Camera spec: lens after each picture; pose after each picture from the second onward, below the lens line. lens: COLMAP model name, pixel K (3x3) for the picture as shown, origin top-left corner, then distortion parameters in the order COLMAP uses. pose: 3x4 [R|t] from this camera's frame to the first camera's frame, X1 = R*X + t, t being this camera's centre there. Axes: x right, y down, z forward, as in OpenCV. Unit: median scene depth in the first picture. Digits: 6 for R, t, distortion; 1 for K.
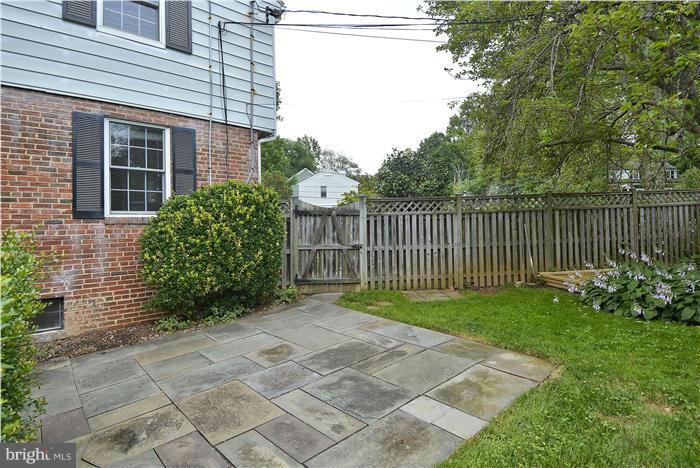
lens RADIAL K [[370.2, 0, 347.9], [0, 370.2, 214.0], [0, 0, 1]] dist [0.077236, -0.075650]
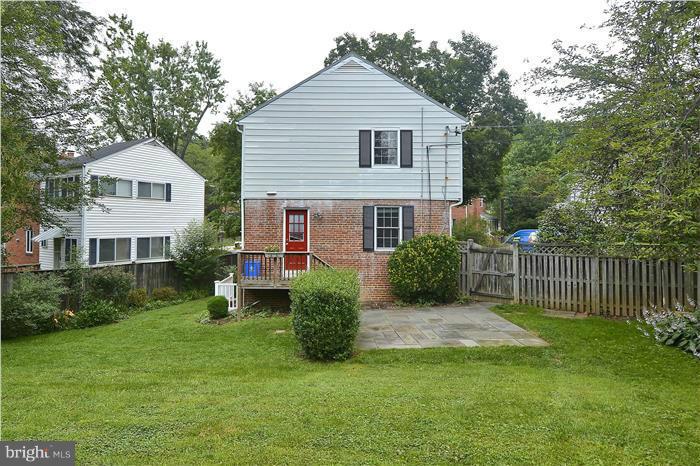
lens RADIAL K [[370.2, 0, 347.9], [0, 370.2, 213.0], [0, 0, 1]] dist [0.077236, -0.075650]
pose [[0.787538, -0.001751, -0.616264, 0.448670], [-0.008986, 0.999857, -0.014324, -0.138723], [0.616201, 0.016818, 0.787410, -0.636279]]
